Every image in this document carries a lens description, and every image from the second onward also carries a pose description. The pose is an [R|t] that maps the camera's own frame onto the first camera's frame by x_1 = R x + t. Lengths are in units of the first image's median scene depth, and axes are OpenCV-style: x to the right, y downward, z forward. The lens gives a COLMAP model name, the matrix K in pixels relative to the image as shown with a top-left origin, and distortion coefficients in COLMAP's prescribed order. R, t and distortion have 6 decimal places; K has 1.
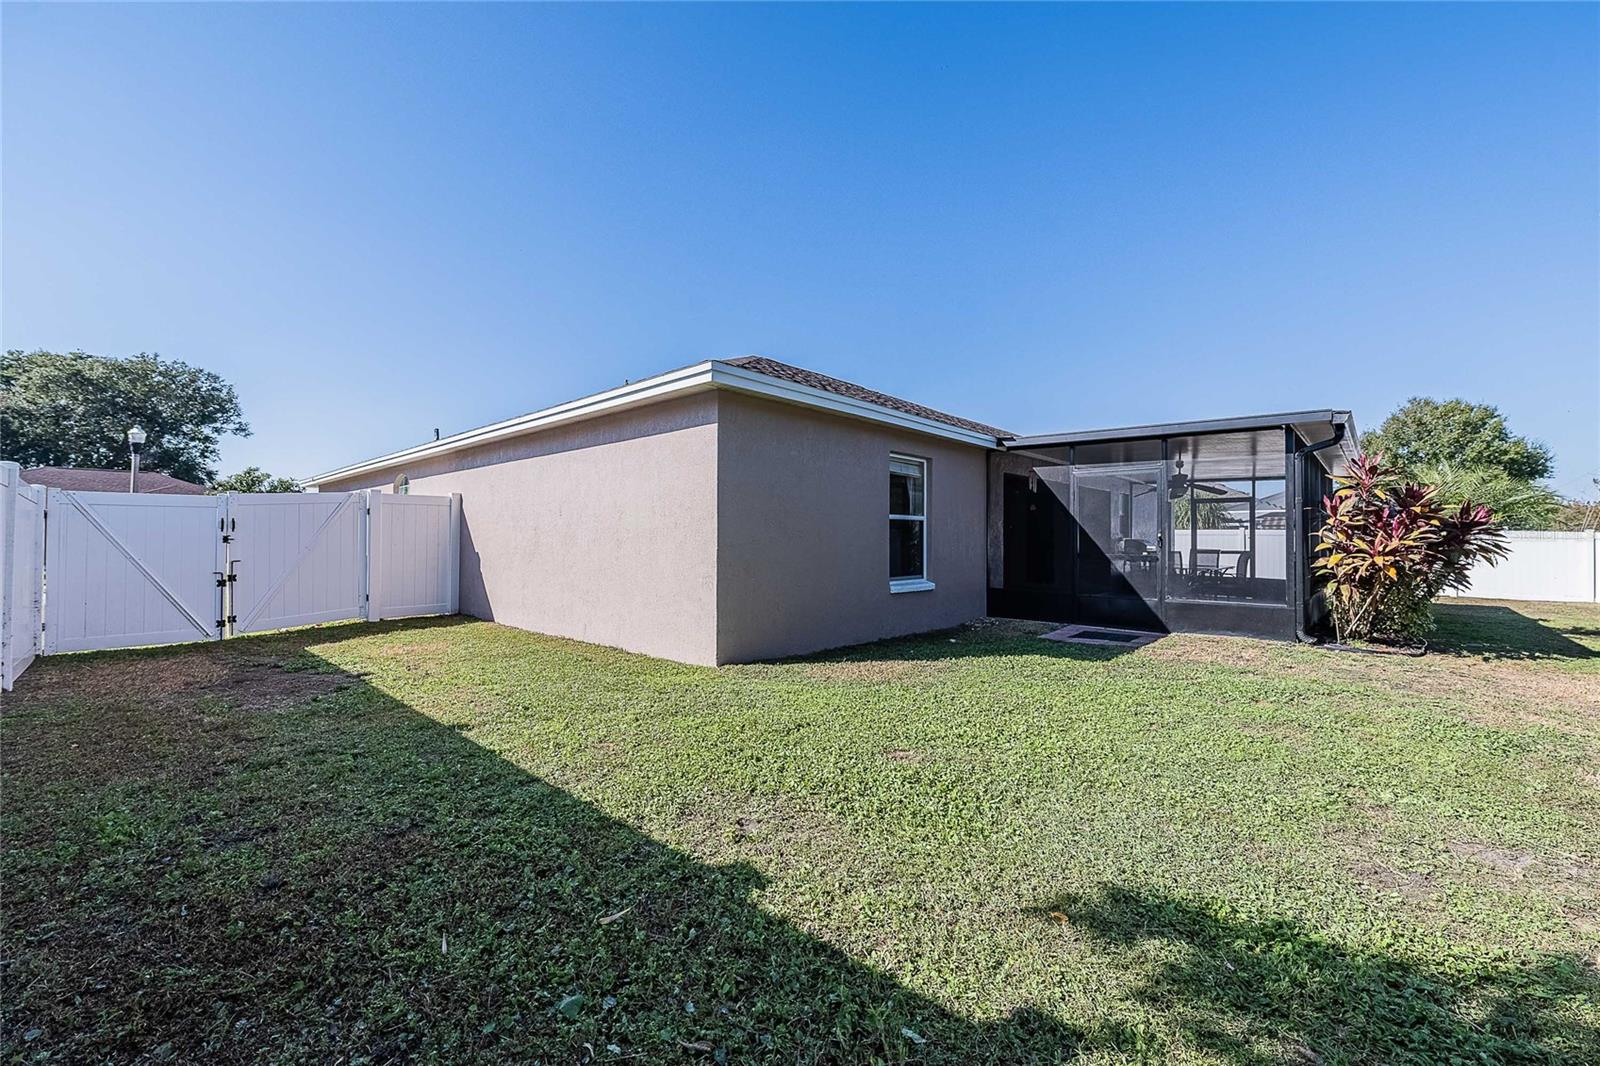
lens RADIAL K [[649.1, 0, 799.2], [0, 649.1, 529.5], [0, 0, 1]] dist [-0.002928, -0.004773]
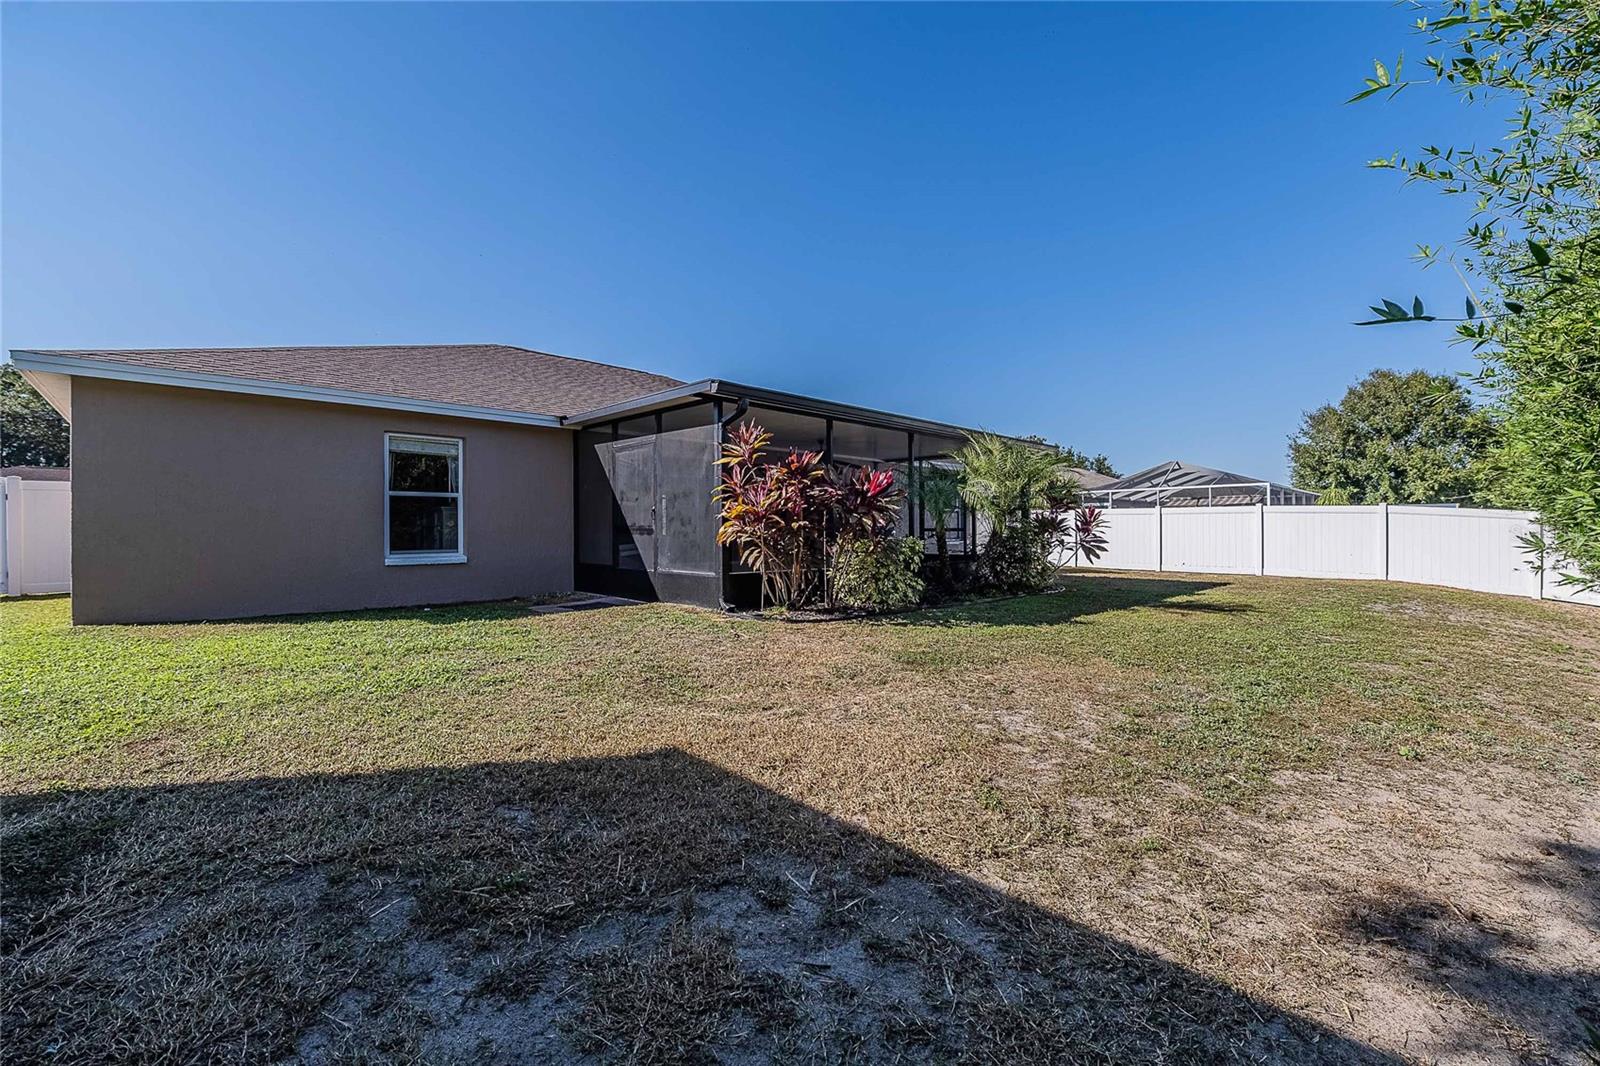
lens RADIAL K [[649.1, 0, 799.6], [0, 649.1, 534.1], [0, 0, 1]] dist [-0.002928, -0.004773]
pose [[0.998291, -0.010241, -0.057539, 0.807207], [0.011610, 0.999656, 0.023508, 0.027664], [0.057278, -0.024136, 0.998066, -0.019433]]
